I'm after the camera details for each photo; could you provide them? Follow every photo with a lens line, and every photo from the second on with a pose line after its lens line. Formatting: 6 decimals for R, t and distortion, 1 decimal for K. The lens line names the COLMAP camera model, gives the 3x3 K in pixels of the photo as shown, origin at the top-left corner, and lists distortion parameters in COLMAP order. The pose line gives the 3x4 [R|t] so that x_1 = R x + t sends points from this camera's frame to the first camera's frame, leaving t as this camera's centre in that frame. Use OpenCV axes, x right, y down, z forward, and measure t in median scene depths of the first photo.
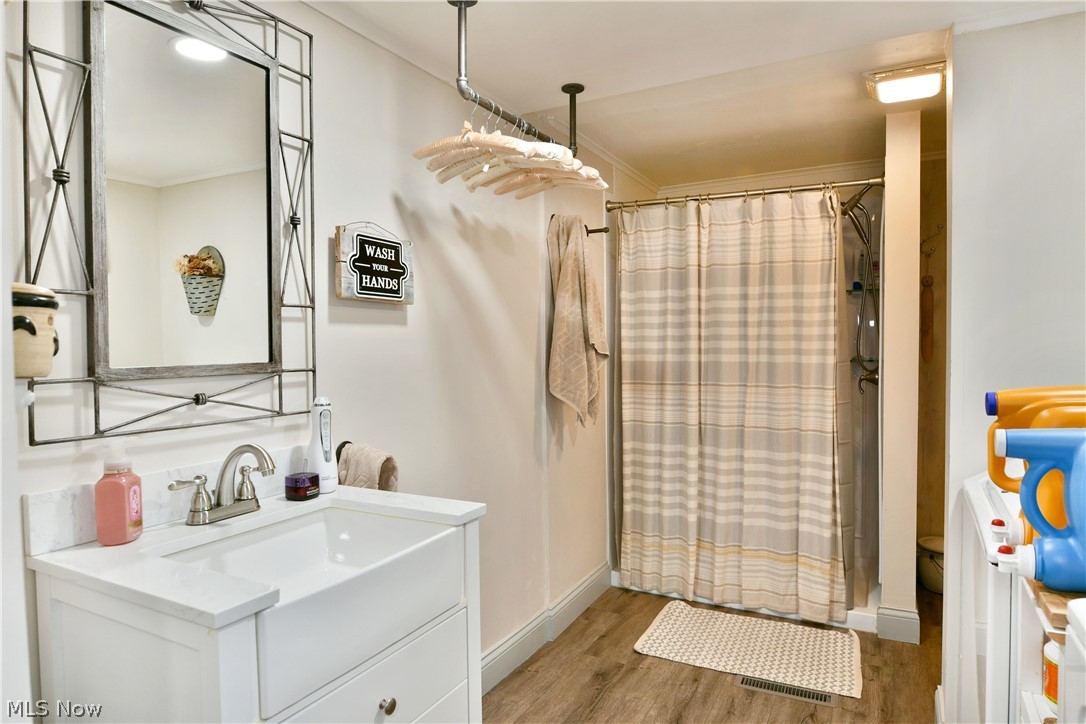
lens RADIAL K [[659.9, 0, 540.5], [0, 659.9, 376.2], [0, 0, 1]] dist [-0.014075, -0.001911]
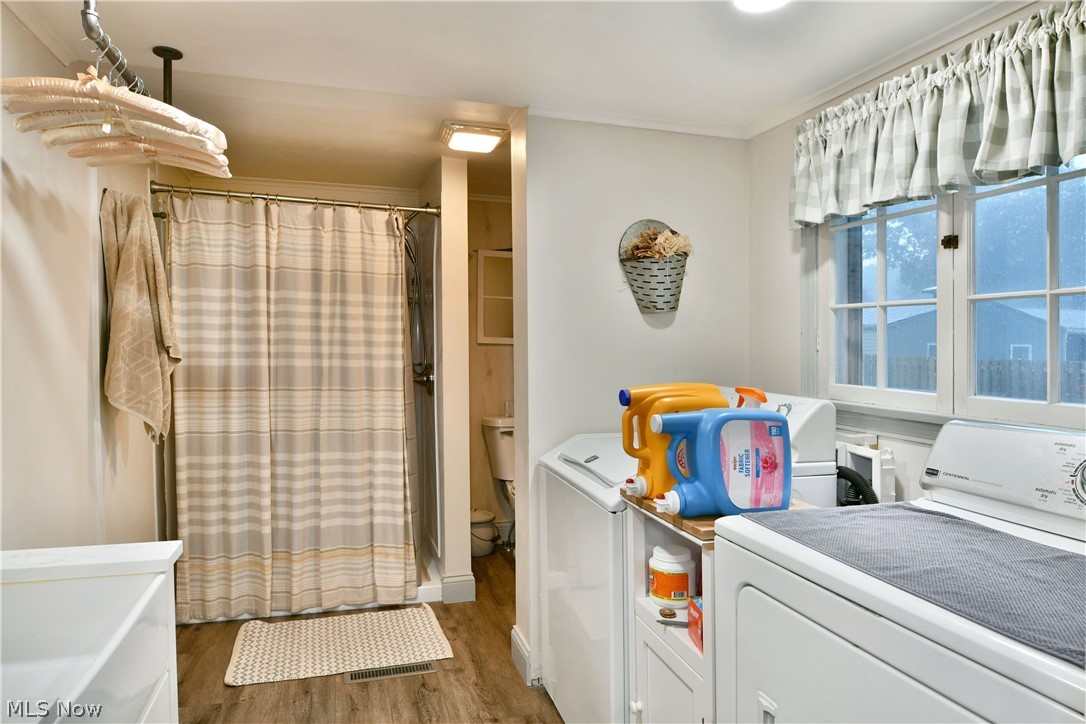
lens RADIAL K [[657.9, 0, 539.4], [0, 657.9, 361.2], [0, 0, 1]] dist [-0.013563, -0.003624]
pose [[0.709970, 0.002572, 0.704227, -0.167933], [0.015837, 0.999682, -0.019617, -0.004578], [-0.704054, 0.025080, 0.709704, 0.043166]]
